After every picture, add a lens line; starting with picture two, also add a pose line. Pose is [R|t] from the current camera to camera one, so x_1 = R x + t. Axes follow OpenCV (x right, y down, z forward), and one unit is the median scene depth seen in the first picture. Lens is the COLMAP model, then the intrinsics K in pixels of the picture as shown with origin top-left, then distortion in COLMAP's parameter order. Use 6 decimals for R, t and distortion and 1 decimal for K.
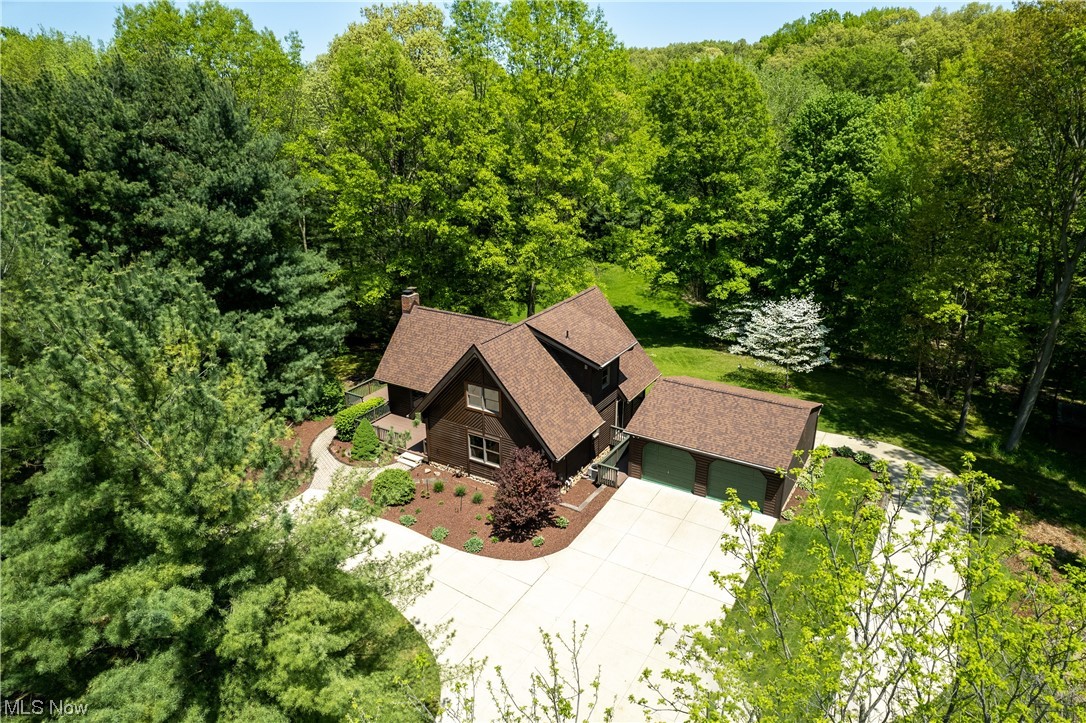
lens RADIAL K [[688.2, 0, 543.0], [0, 688.2, 361.5], [0, 0, 1]] dist [-0.023361, 0.002922]
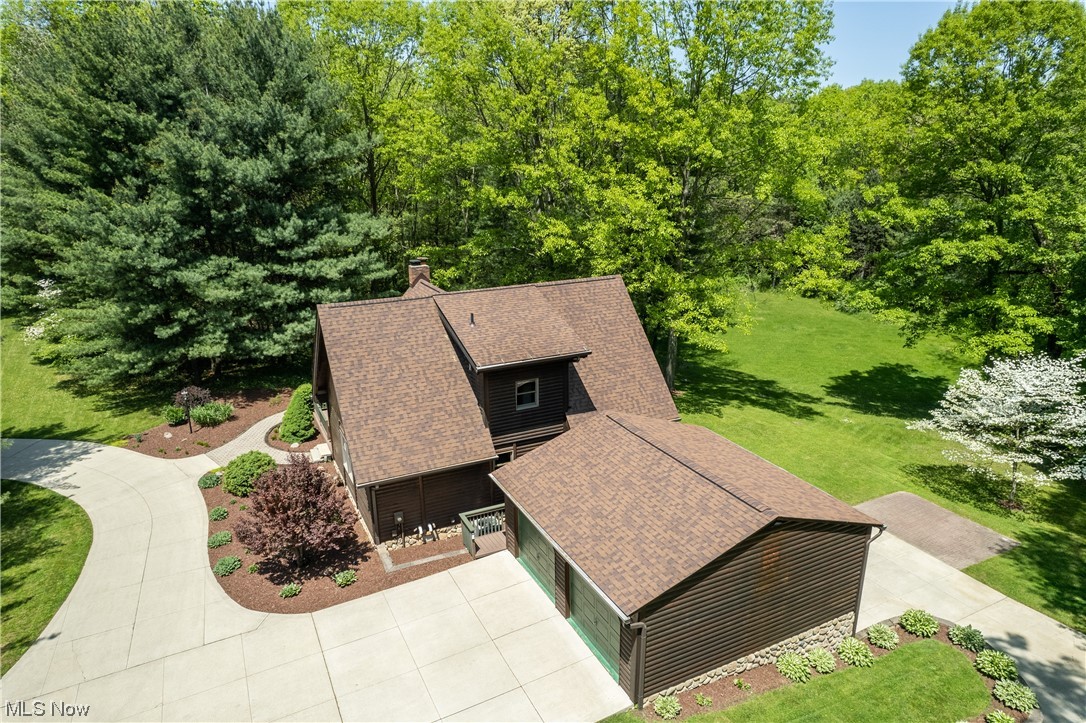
lens RADIAL K [[688.2, 0, 543.0], [0, 688.2, 361.5], [0, 0, 1]] dist [-0.023361, 0.002922]
pose [[0.850926, 0.156835, -0.501326, 0.294655], [-0.188494, 0.981992, -0.012734, -0.001105], [0.490300, 0.105333, 0.865165, 0.291147]]
